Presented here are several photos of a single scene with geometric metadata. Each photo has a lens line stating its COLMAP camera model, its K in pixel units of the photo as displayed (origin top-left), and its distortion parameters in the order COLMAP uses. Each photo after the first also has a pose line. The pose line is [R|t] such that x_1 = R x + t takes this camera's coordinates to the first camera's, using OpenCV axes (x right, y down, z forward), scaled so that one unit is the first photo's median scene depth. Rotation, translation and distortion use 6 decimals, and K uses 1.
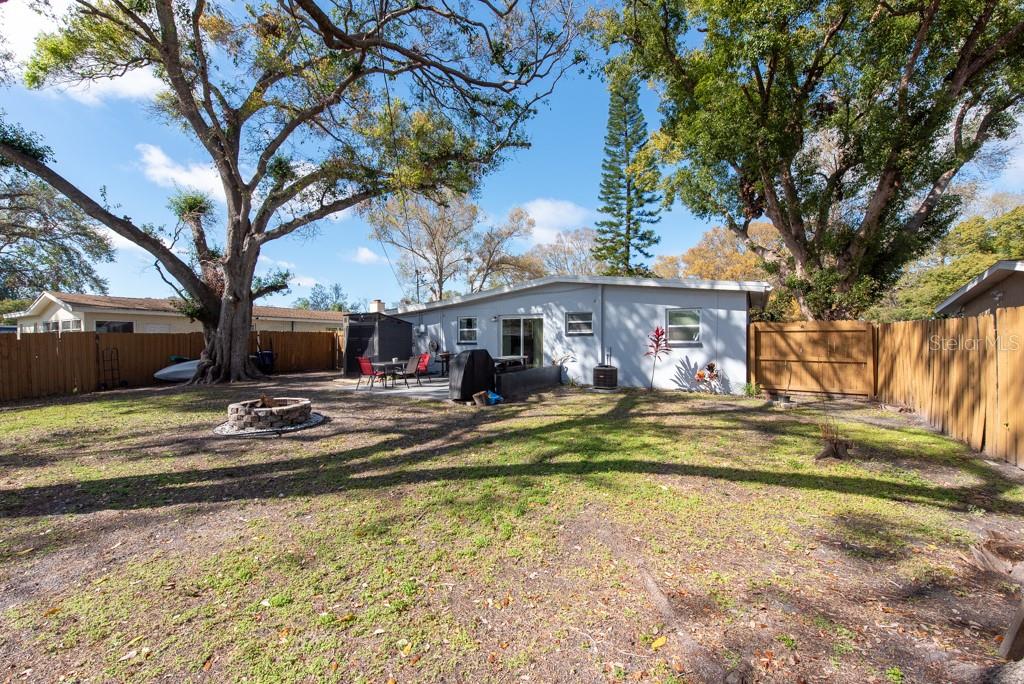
lens RADIAL K [[403.5, 0, 513.7], [0, 403.5, 343.8], [0, 0, 1]] dist [0.012714, -0.000347]
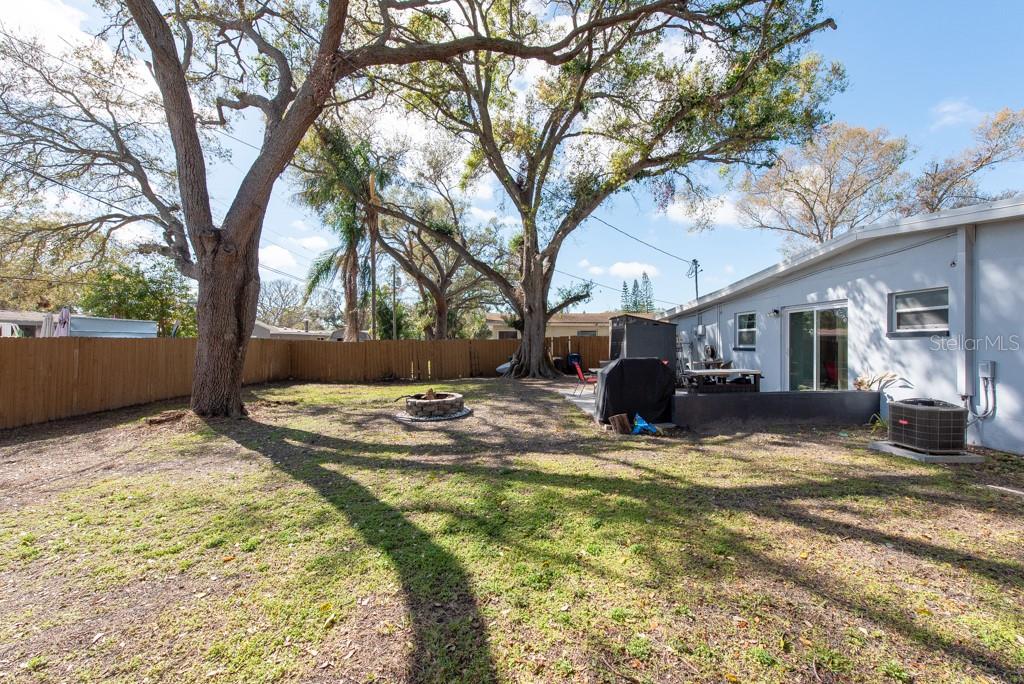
lens RADIAL K [[403.5, 0, 513.7], [0, 403.5, 343.8], [0, 0, 1]] dist [0.012714, -0.000347]
pose [[0.544970, 0.000632, -0.838455, 0.310645], [-0.006389, 0.999974, -0.003399, -0.006048], [0.838431, 0.007209, 0.544960, 0.293466]]
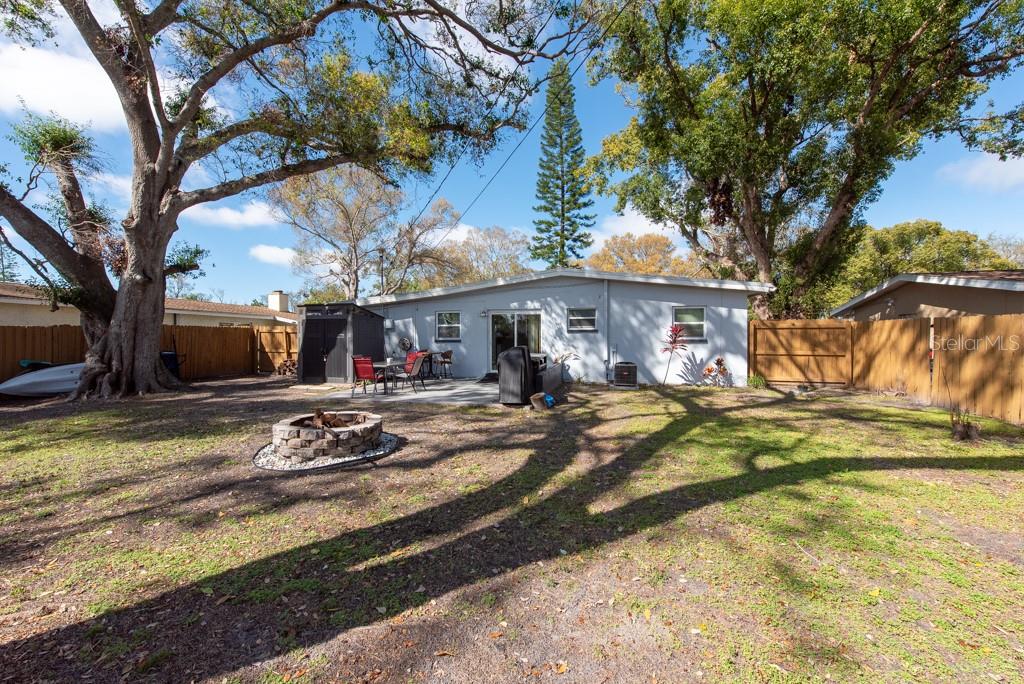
lens RADIAL K [[403.5, 0, 513.7], [0, 403.5, 343.8], [0, 0, 1]] dist [0.012714, -0.000347]
pose [[0.956237, -0.003793, 0.292568, -0.272030], [0.003668, 0.999993, 0.000976, 0.005864], [-0.292569, 0.000140, 0.956244, 0.116747]]
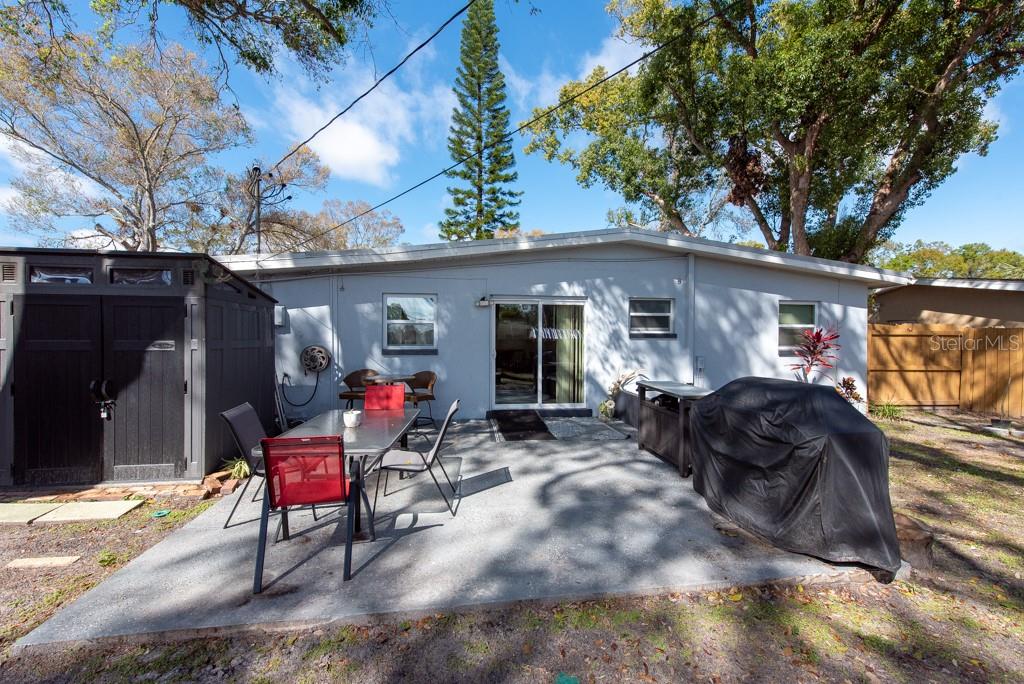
lens RADIAL K [[403.5, 0, 513.7], [0, 403.5, 343.8], [0, 0, 1]] dist [0.012714, -0.000347]
pose [[0.780782, -0.001683, 0.624801, -0.357706], [-0.000218, 0.999996, 0.002967, -0.013242], [-0.624803, -0.002453, 0.780778, 0.648954]]
